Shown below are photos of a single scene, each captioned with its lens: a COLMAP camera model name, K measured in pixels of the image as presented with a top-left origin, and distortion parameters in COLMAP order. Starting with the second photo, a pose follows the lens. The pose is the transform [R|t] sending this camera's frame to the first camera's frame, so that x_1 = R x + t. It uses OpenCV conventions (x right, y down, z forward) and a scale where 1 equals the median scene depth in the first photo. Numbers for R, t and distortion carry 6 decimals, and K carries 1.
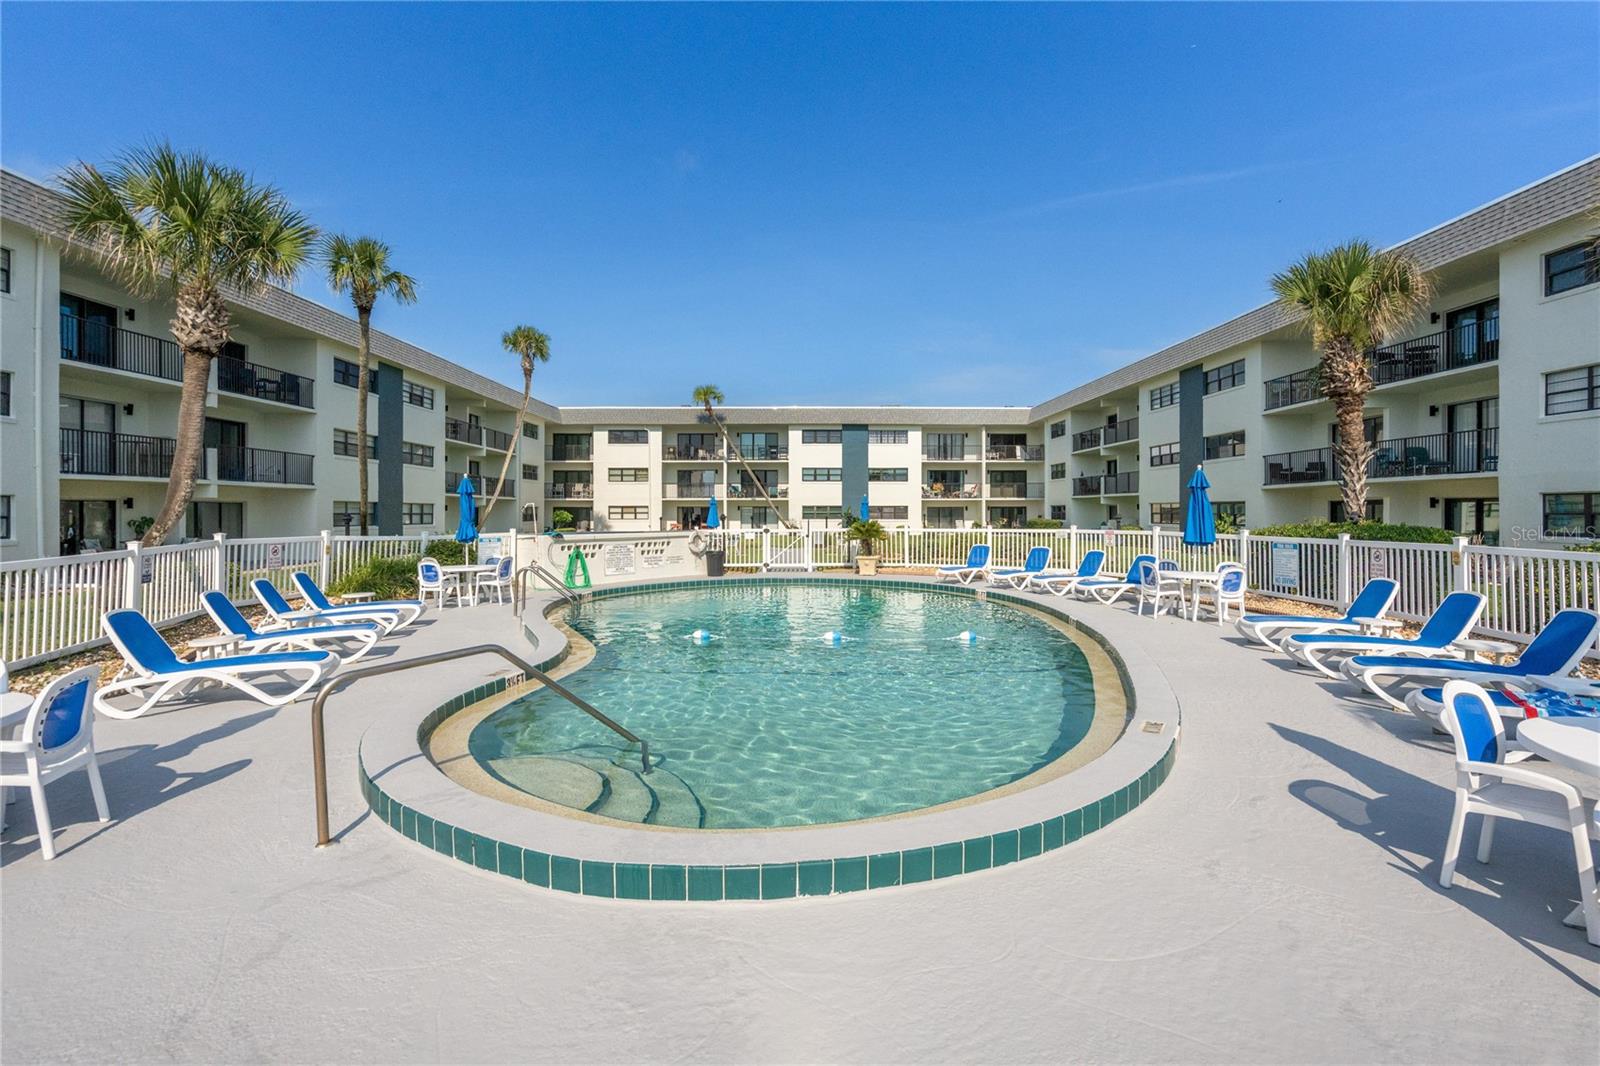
lens RADIAL K [[738.3, 0, 814.0], [0, 738.3, 510.3], [0, 0, 1]] dist [-0.004478, 0.001336]
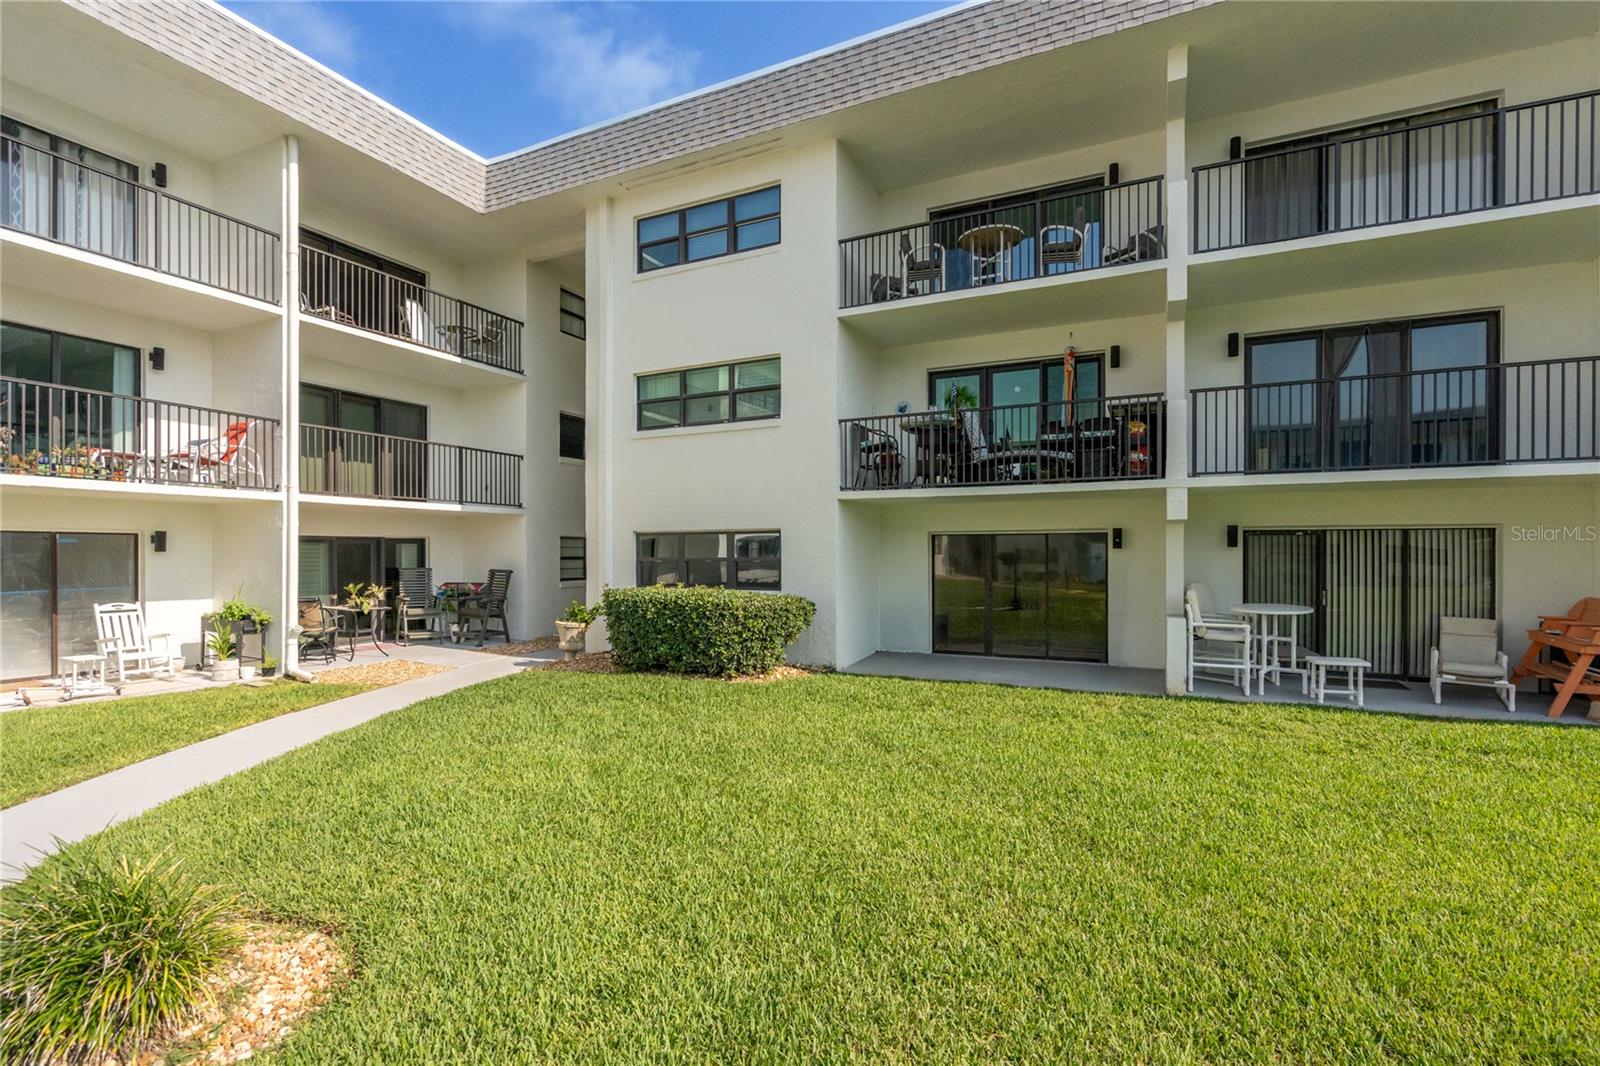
lens RADIAL K [[738.3, 0, 810.9], [0, 738.3, 548.8], [0, 0, 1]] dist [-0.004478, 0.001336]
pose [[0.459090, 0.003462, 0.888383, 0.120332], [0.001291, 0.999989, -0.004564, 0.000368], [-0.888389, 0.003242, 0.459081, 0.812845]]
